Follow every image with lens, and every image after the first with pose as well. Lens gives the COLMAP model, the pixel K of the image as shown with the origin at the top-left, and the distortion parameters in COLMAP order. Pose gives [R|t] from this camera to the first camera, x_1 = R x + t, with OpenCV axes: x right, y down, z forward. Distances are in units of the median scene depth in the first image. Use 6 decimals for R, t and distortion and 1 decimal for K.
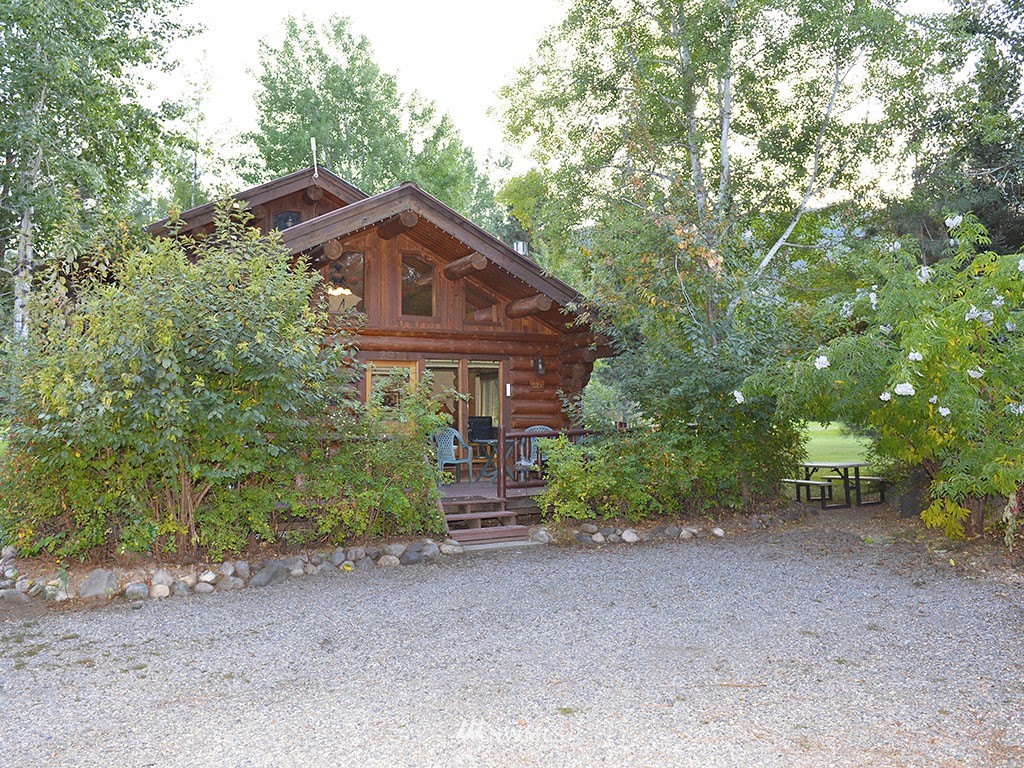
lens RADIAL K [[840.4, 0, 512.0], [0, 840.4, 384.0], [0, 0, 1]] dist [-0.069641, -0.002656]
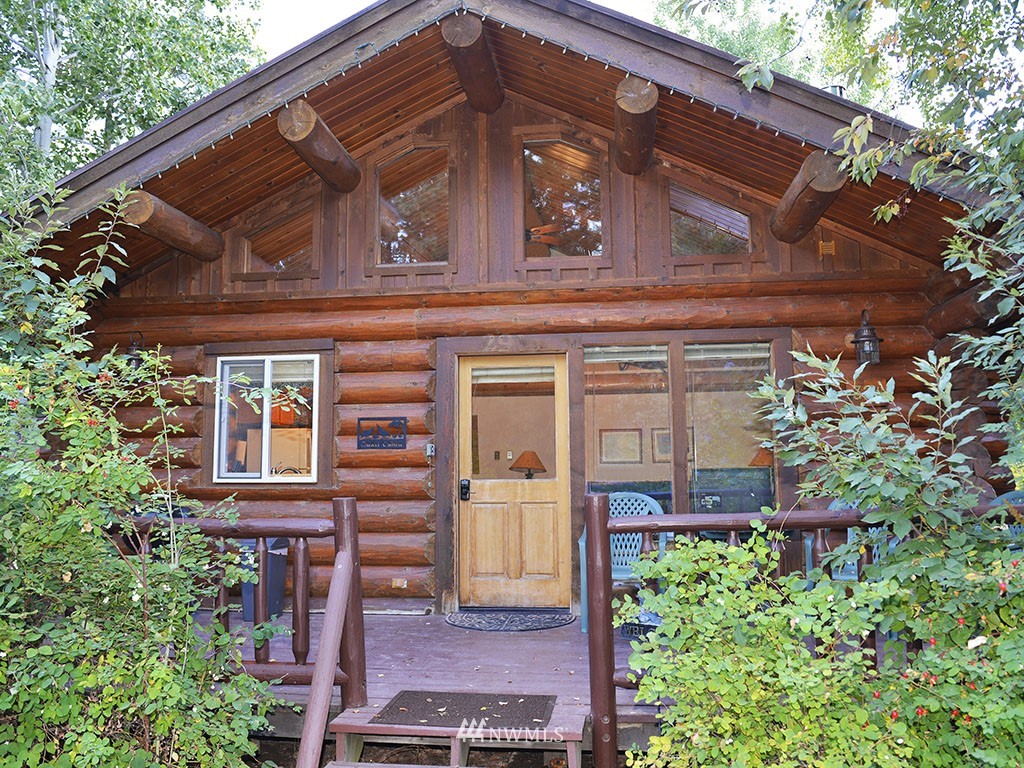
lens RADIAL K [[840.4, 0, 512.0], [0, 840.4, 384.0], [0, 0, 1]] dist [-0.069641, -0.002656]
pose [[0.803794, -0.056770, -0.592193, 0.144335], [0.019286, 0.997400, -0.069436, 0.022991], [0.594595, 0.044391, 0.802799, 0.630096]]
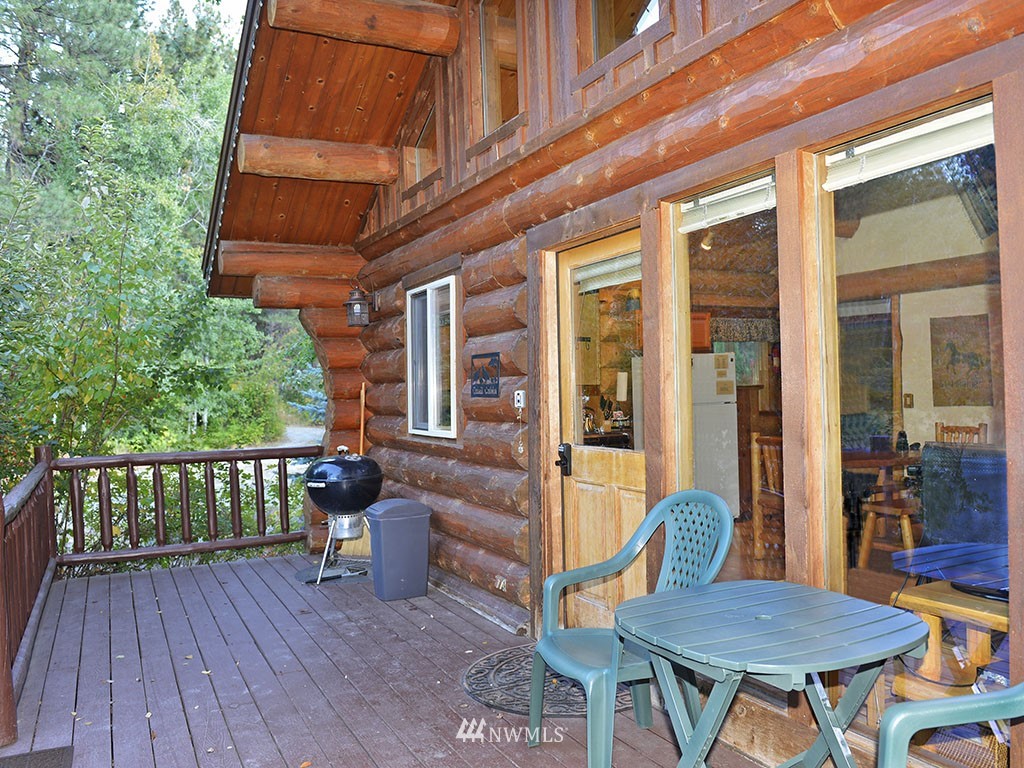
lens RADIAL K [[840.4, 0, 512.0], [0, 840.4, 384.0], [0, 0, 1]] dist [-0.069641, -0.002656]
pose [[-0.042600, 0.007287, -0.999066, 0.146293], [0.063908, 0.997945, 0.004554, 0.019052], [0.997046, -0.063655, -0.042978, 0.988174]]
